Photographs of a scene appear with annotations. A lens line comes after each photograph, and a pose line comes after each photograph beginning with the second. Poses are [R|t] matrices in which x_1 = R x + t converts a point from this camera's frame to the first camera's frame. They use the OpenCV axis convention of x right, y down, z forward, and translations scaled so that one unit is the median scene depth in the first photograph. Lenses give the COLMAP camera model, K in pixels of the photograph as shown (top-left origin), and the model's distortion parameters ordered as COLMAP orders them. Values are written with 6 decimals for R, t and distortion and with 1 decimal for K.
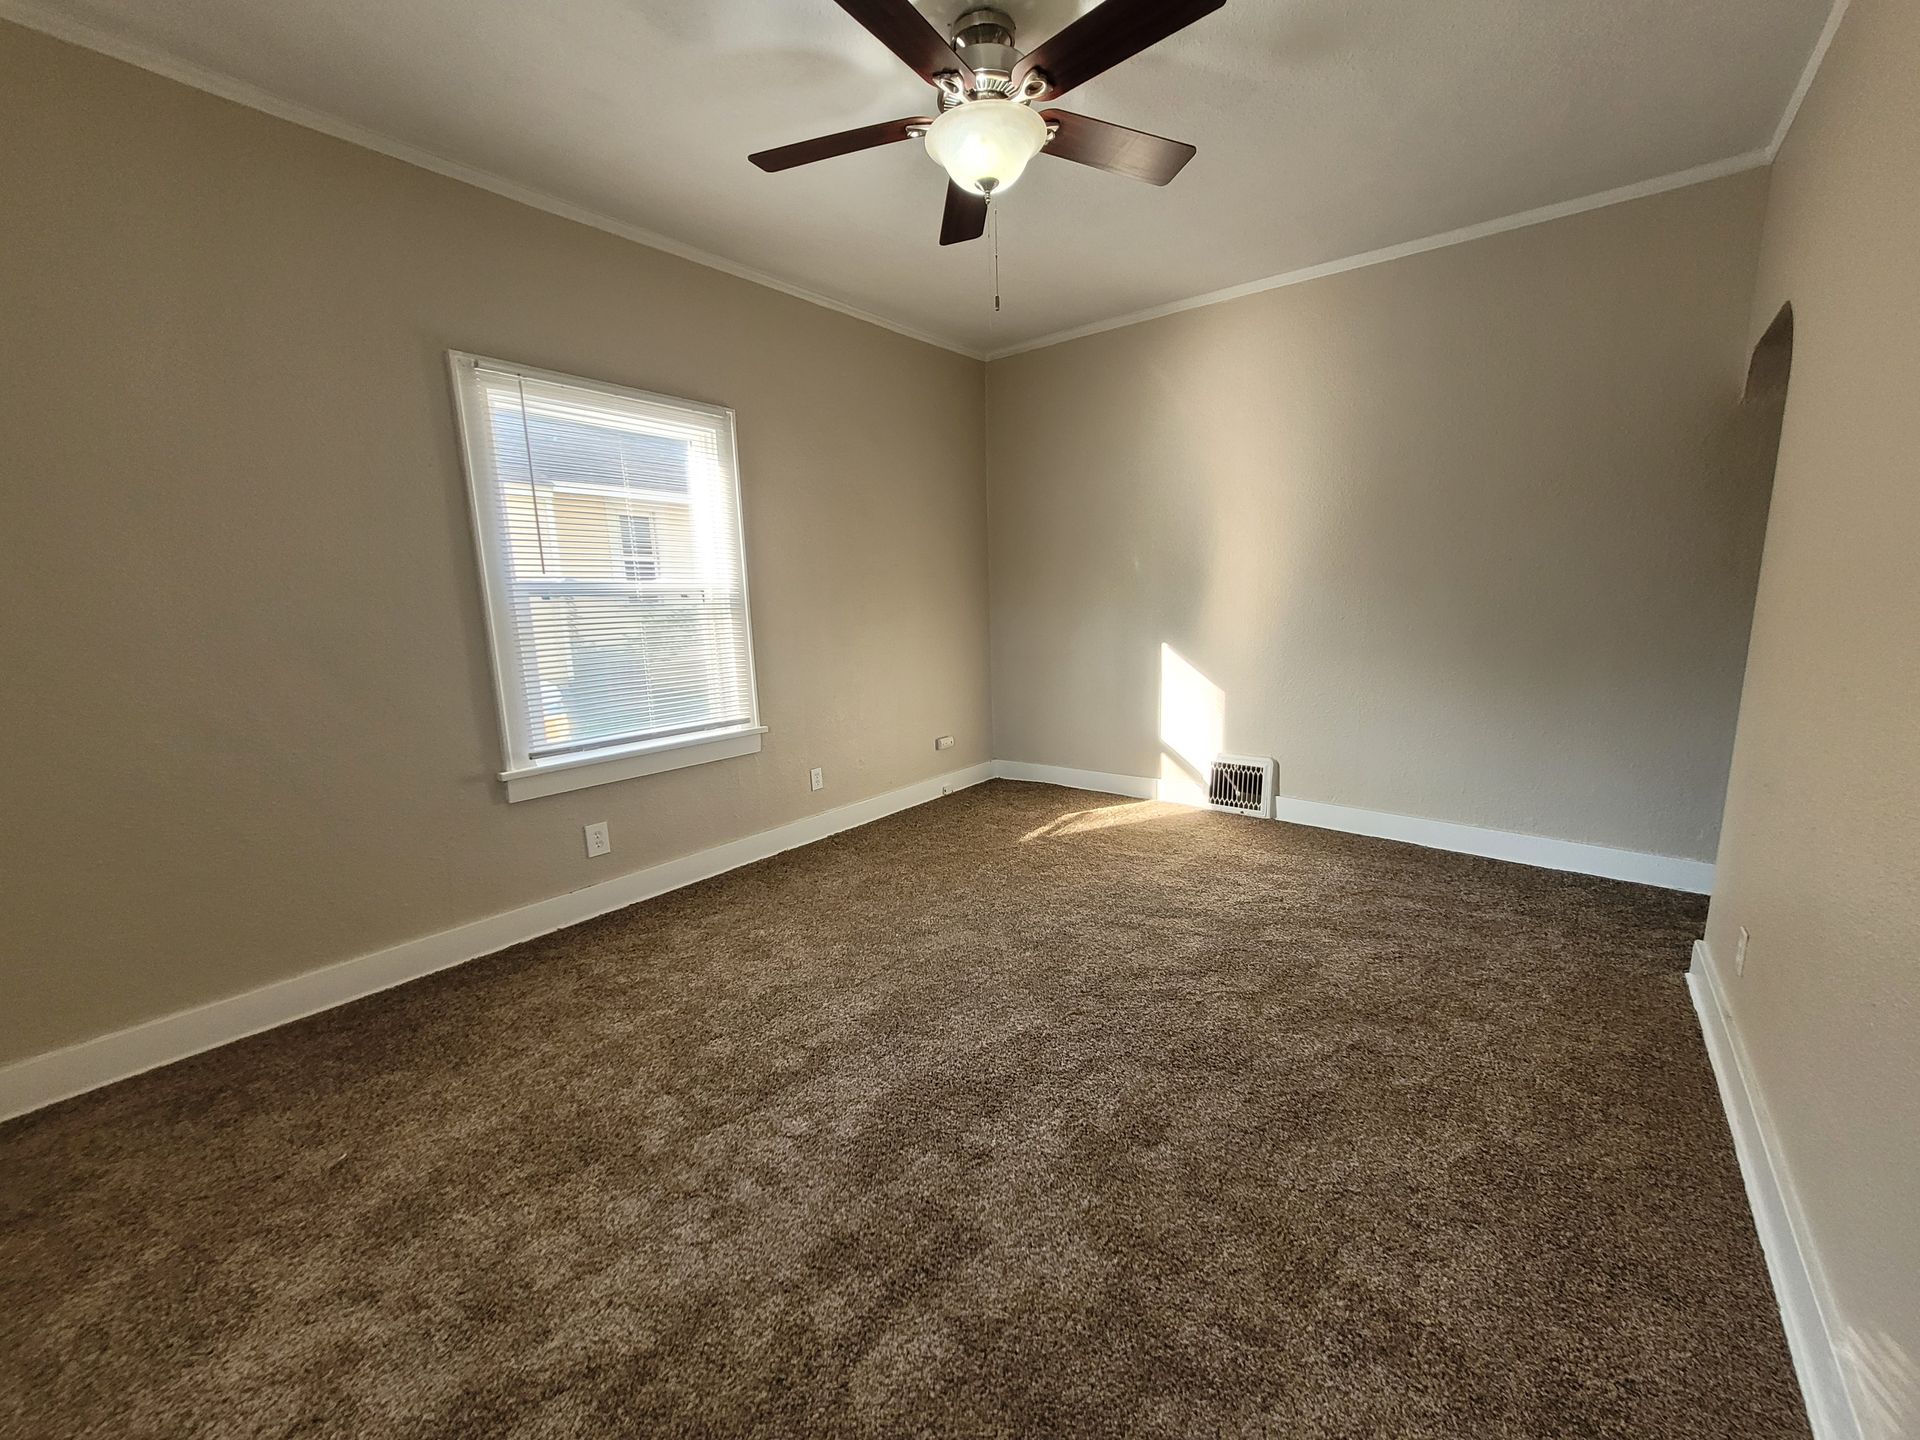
lens RADIAL K [[749.7, 0, 957.9], [0, 749.7, 732.4], [0, 0, 1]] dist [-0.001534, 0.002377]
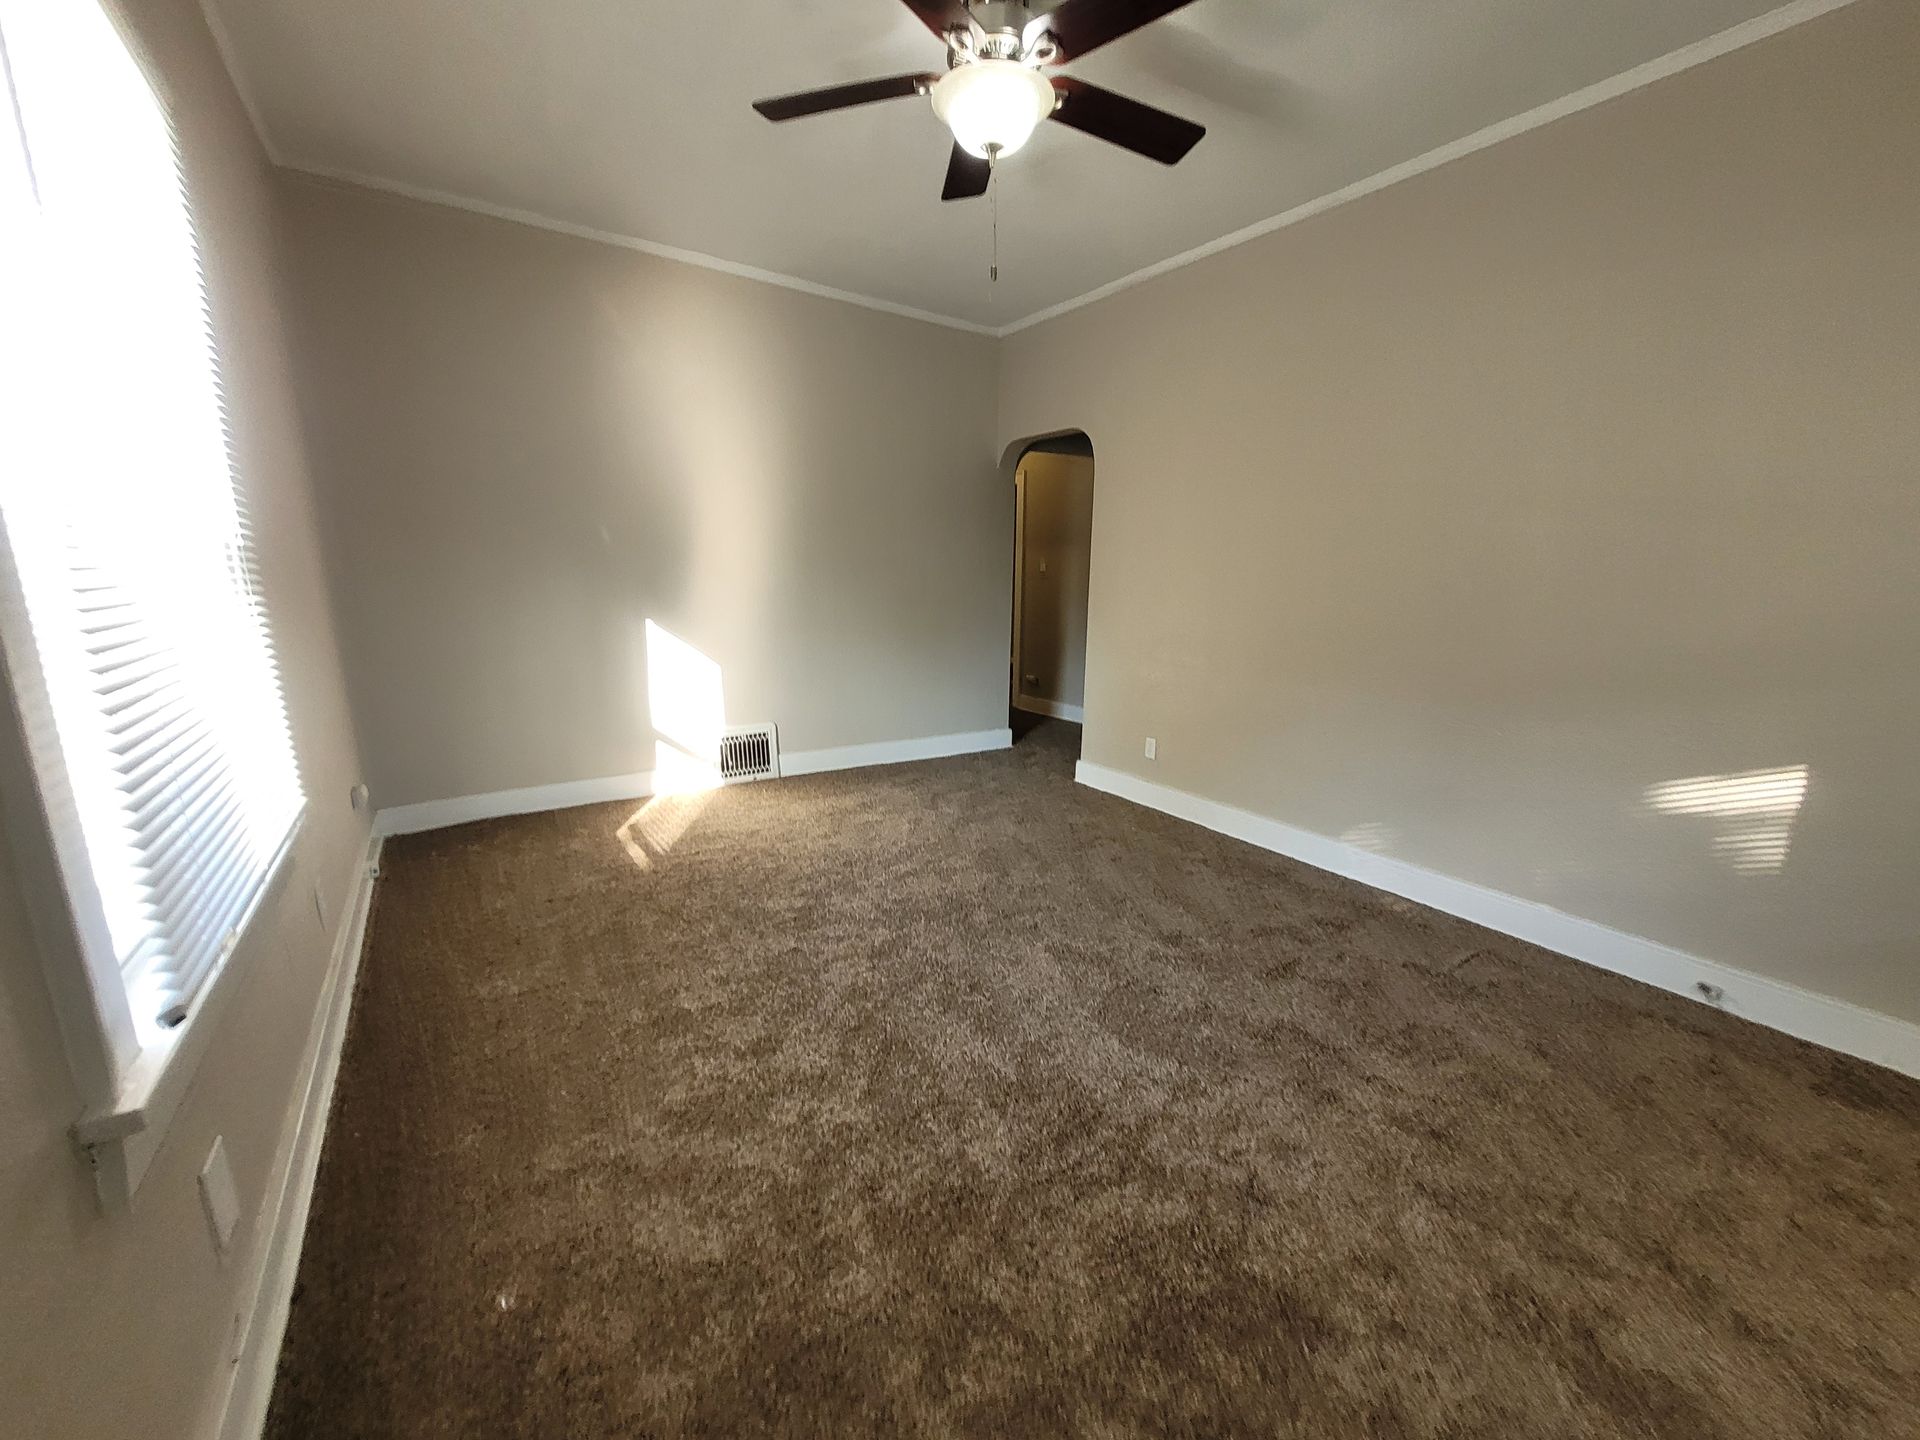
lens RADIAL K [[749.7, 0, 957.9], [0, 749.7, 732.4], [0, 0, 1]] dist [-0.001534, 0.002377]
pose [[0.299017, -0.173941, 0.938261, -0.584970], [0.145960, 0.980013, 0.135165, -0.065227], [-0.943019, 0.096532, 0.318429, 0.444457]]
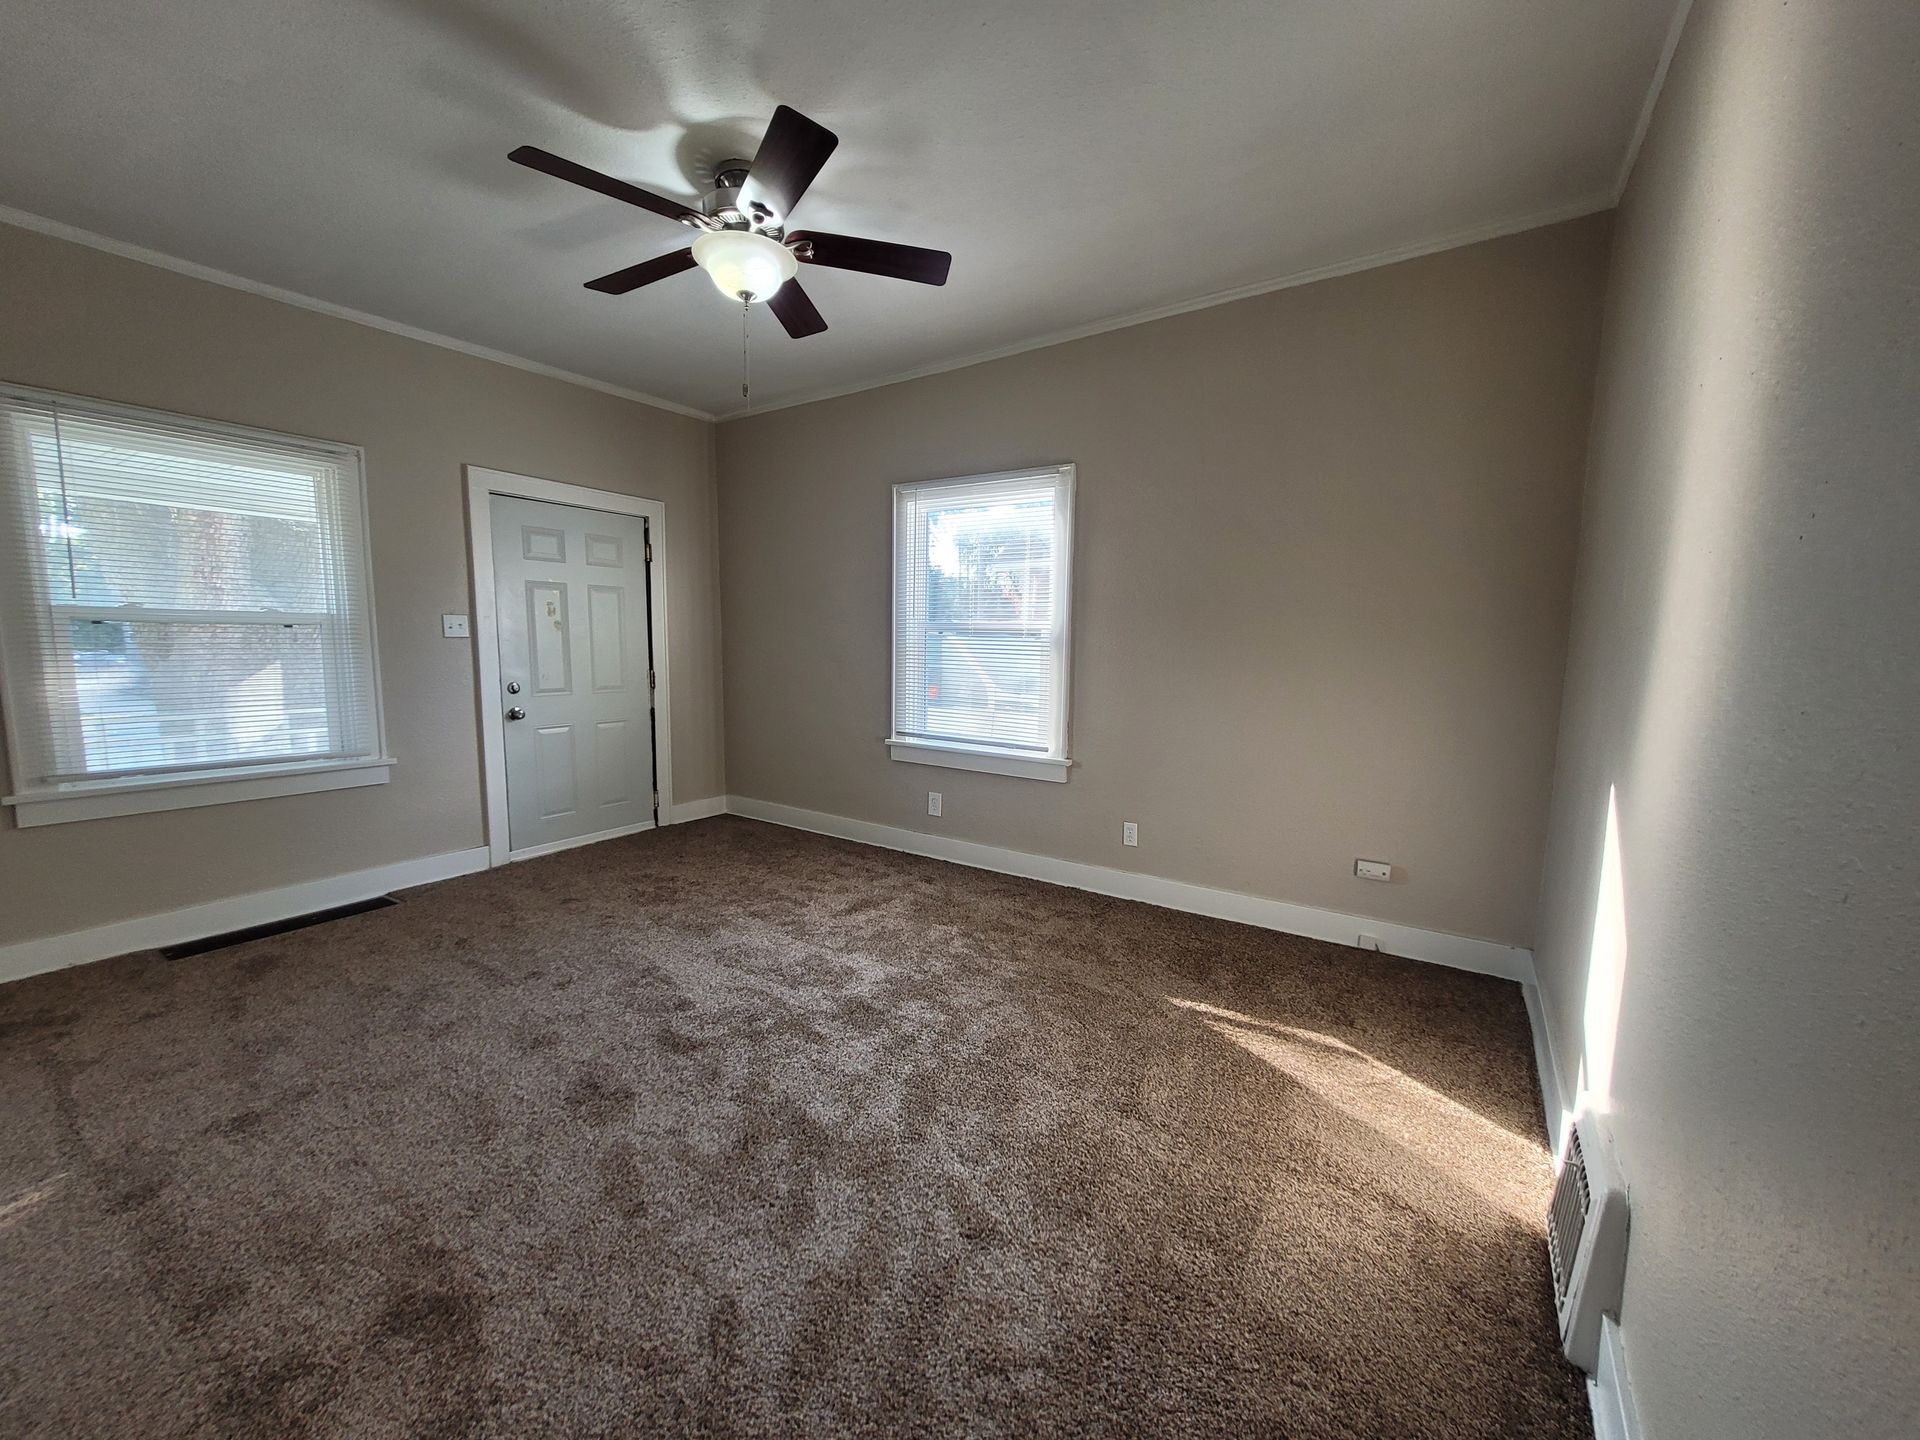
lens RADIAL K [[749.7, 0, 957.9], [0, 749.7, 732.4], [0, 0, 1]] dist [-0.001534, 0.002377]
pose [[0.078107, 0.151300, -0.985397, 0.755943], [-0.192334, 0.972135, 0.134018, -0.156777], [0.978216, 0.179057, 0.105030, 0.745163]]
